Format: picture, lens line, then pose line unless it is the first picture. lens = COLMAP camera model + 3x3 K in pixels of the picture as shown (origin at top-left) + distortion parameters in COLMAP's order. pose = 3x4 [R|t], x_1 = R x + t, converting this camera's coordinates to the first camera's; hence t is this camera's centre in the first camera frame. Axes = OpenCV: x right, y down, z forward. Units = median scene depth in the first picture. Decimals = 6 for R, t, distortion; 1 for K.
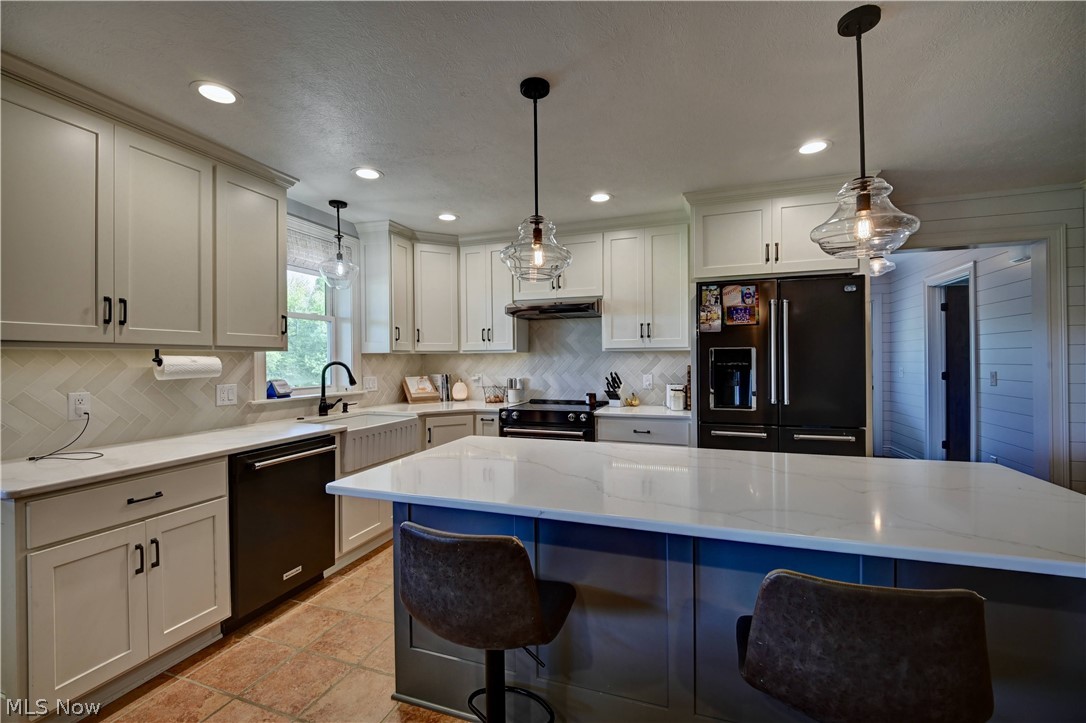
lens RADIAL K [[449.7, 0, 543.0], [0, 449.7, 361.5], [0, 0, 1]] dist [0.022792, -0.018700]
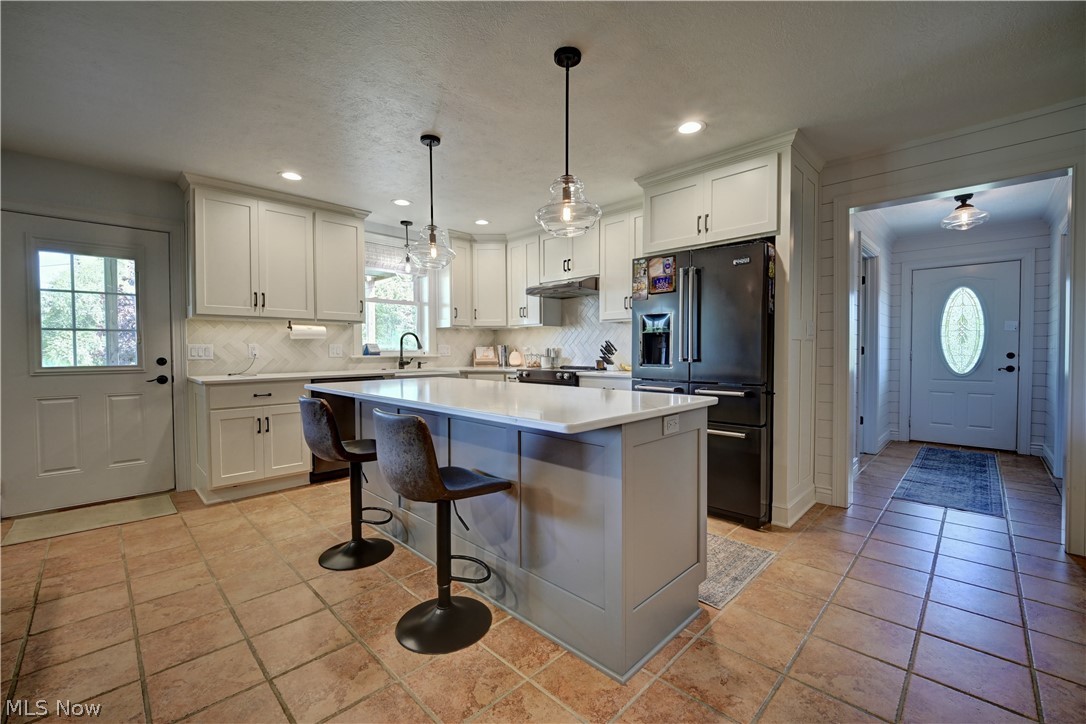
lens RADIAL K [[442.5, 0, 543.0], [0, 442.5, 362.0], [0, 0, 1]] dist [0.016488, -0.018028]
pose [[0.903458, 0.018177, -0.428292, 0.598971], [-0.006865, 0.999586, 0.027941, 0.057903], [0.428623, -0.022303, 0.903208, -0.117463]]
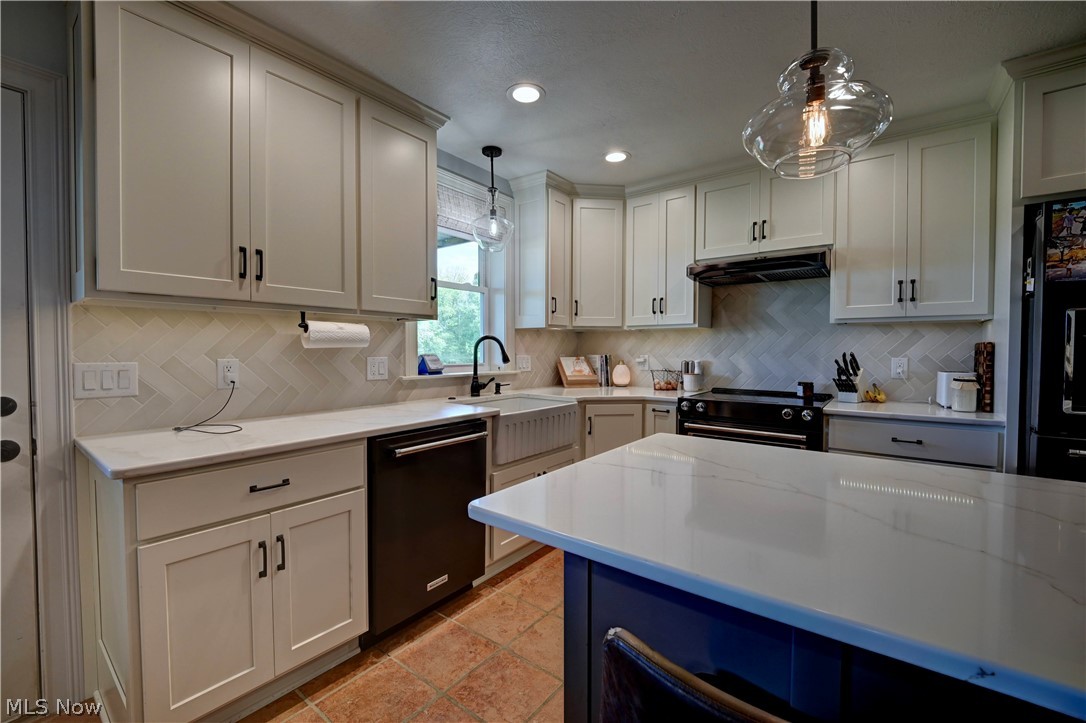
lens RADIAL K [[442.5, 0, 543.0], [0, 442.5, 361.5], [0, 0, 1]] dist [0.016488, -0.018028]
pose [[0.950705, 0.017874, -0.309583, -0.097793], [-0.010651, 0.999631, 0.025008, 0.030458], [0.309915, -0.020478, 0.950544, 0.232407]]
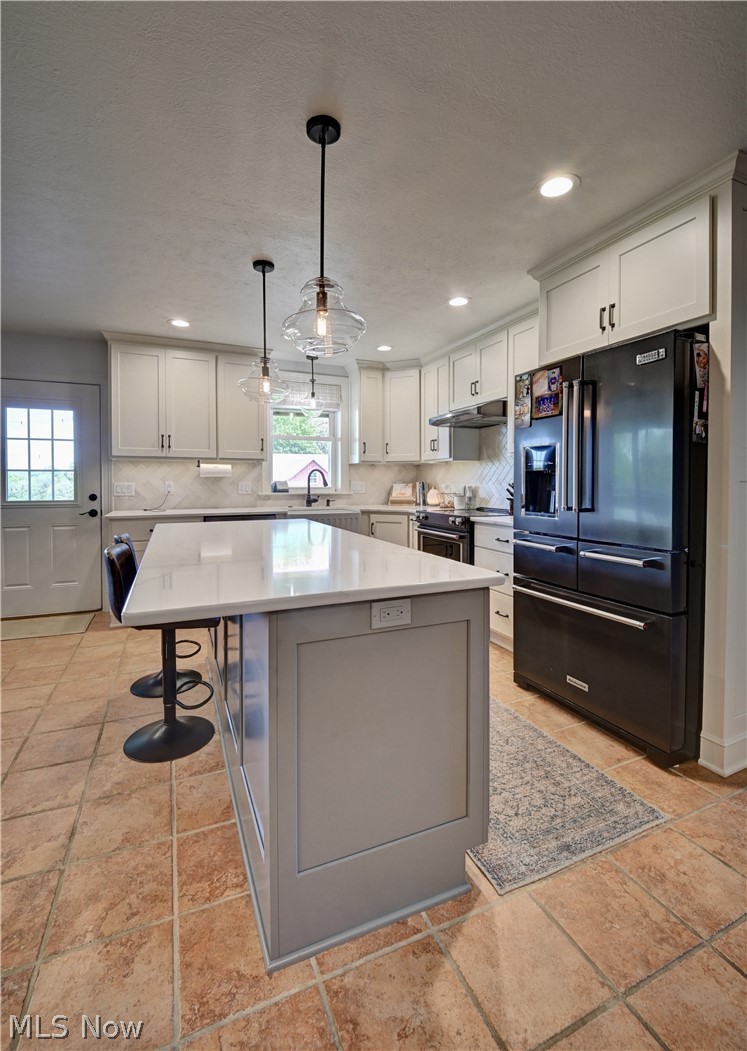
lens RADIAL K [[456.7, 0, 373.4], [0, 456.7, 491.6], [0, 0, 1]] dist [0.000157, -0.000433]
pose [[0.682957, 0.024643, -0.730043, 0.780235], [-0.009624, 0.999648, 0.024741, 0.036711], [0.730395, -0.009871, 0.682953, 0.170266]]
